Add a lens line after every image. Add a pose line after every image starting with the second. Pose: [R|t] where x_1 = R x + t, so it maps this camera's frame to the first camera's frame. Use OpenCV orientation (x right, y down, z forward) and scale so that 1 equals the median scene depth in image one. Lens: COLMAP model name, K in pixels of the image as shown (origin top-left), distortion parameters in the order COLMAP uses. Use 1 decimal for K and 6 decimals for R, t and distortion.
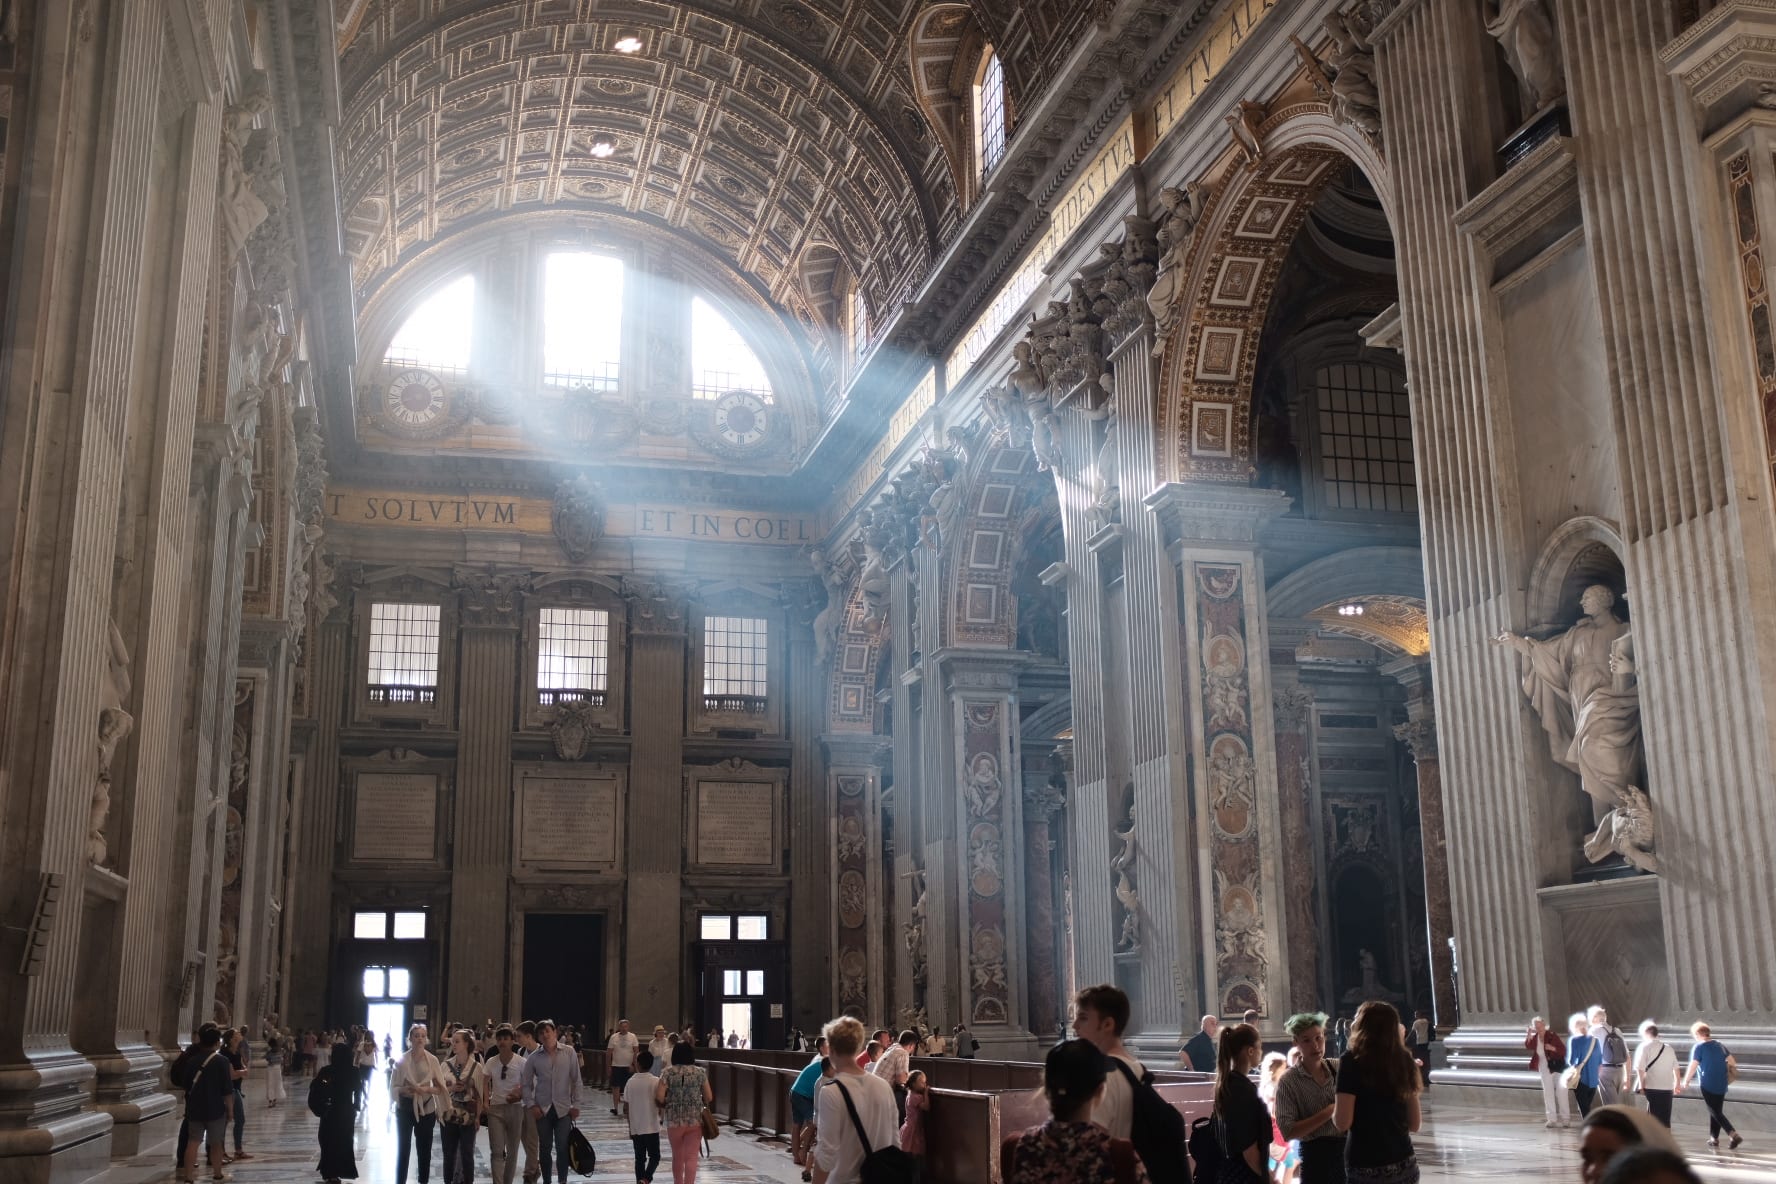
lens RADIAL K [[1769.9, 0, 888.0], [0, 1769.9, 592.0], [0, 0, 1]] dist [-0.094463, 0.027061]
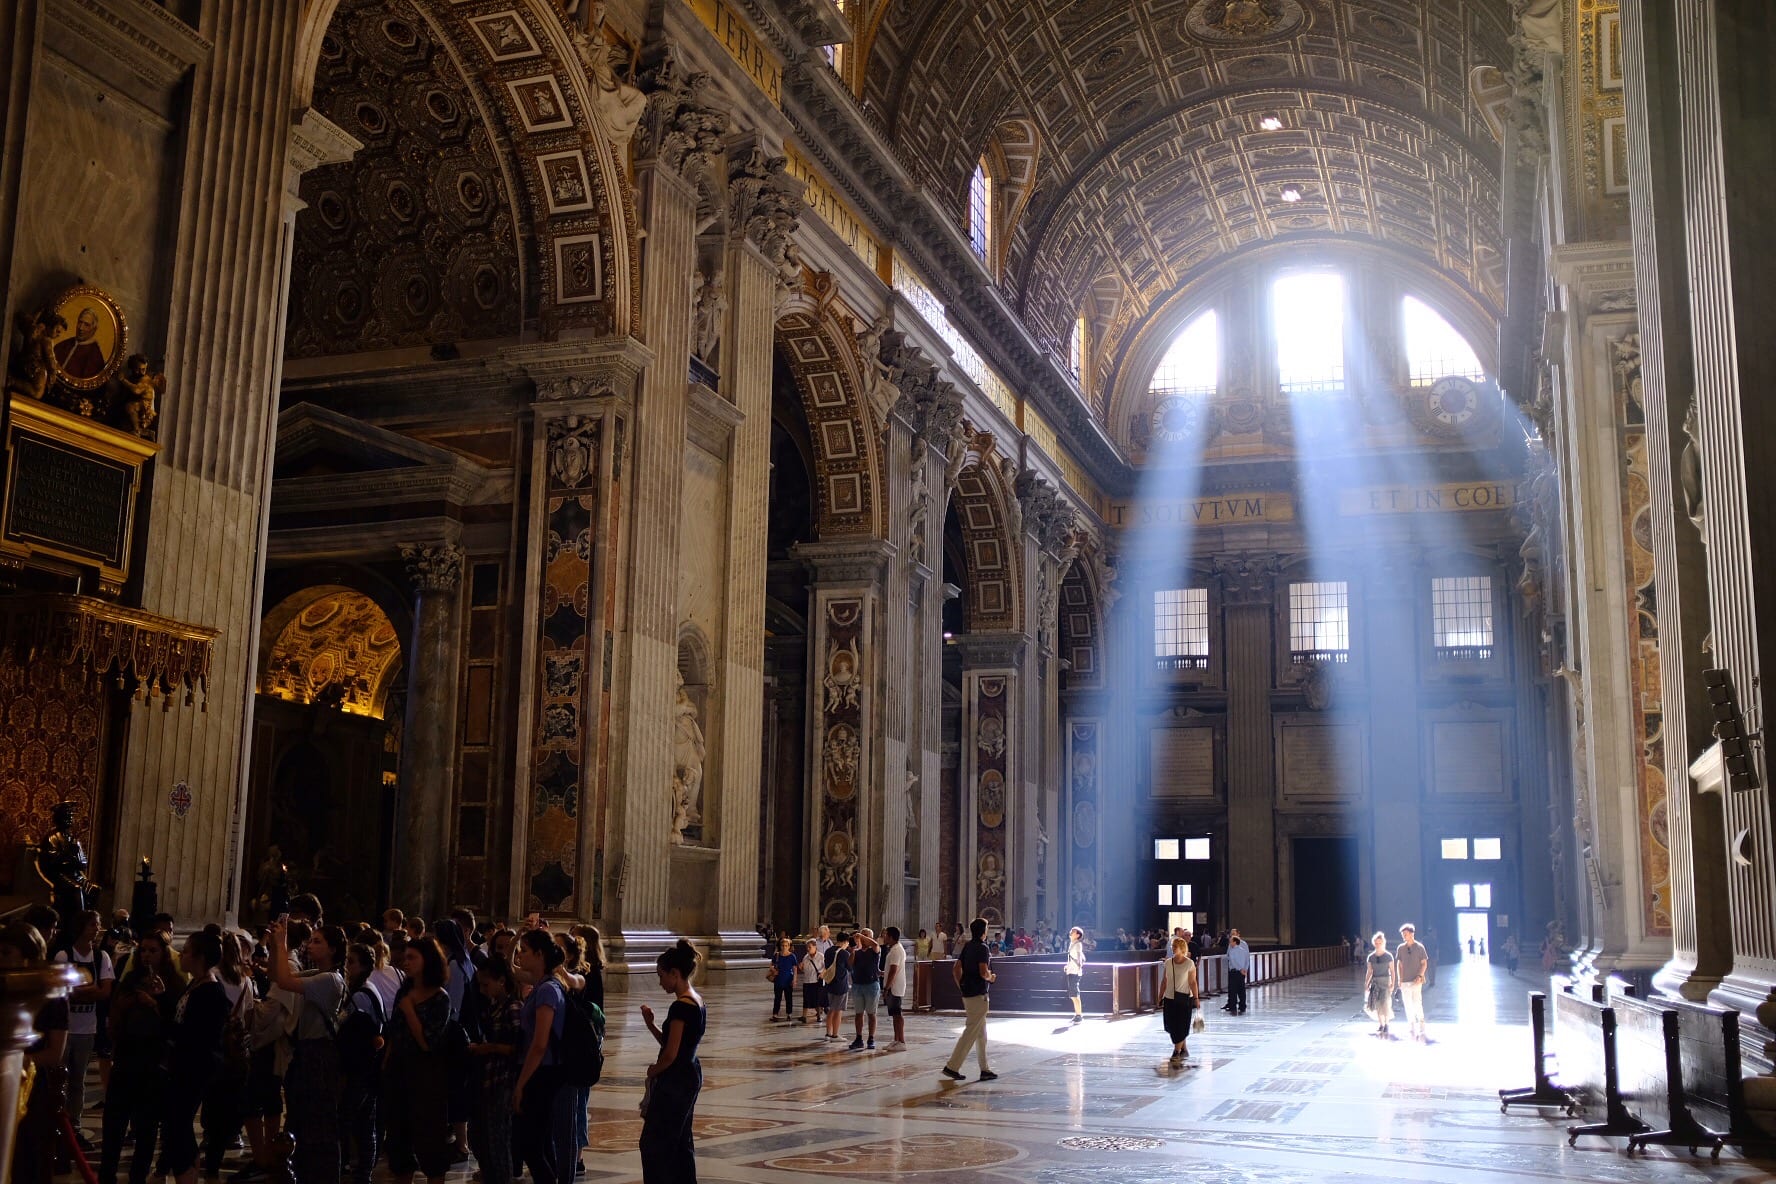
lens RADIAL K [[1769.9, 0, 888.0], [0, 1769.9, 592.0], [0, 0, 1]] dist [-0.094463, 0.027061]
pose [[0.838585, -0.070379, -0.540205, 0.222188], [0.098864, 0.994815, 0.023865, -0.041239], [0.535724, -0.073420, 0.841195, -0.151340]]
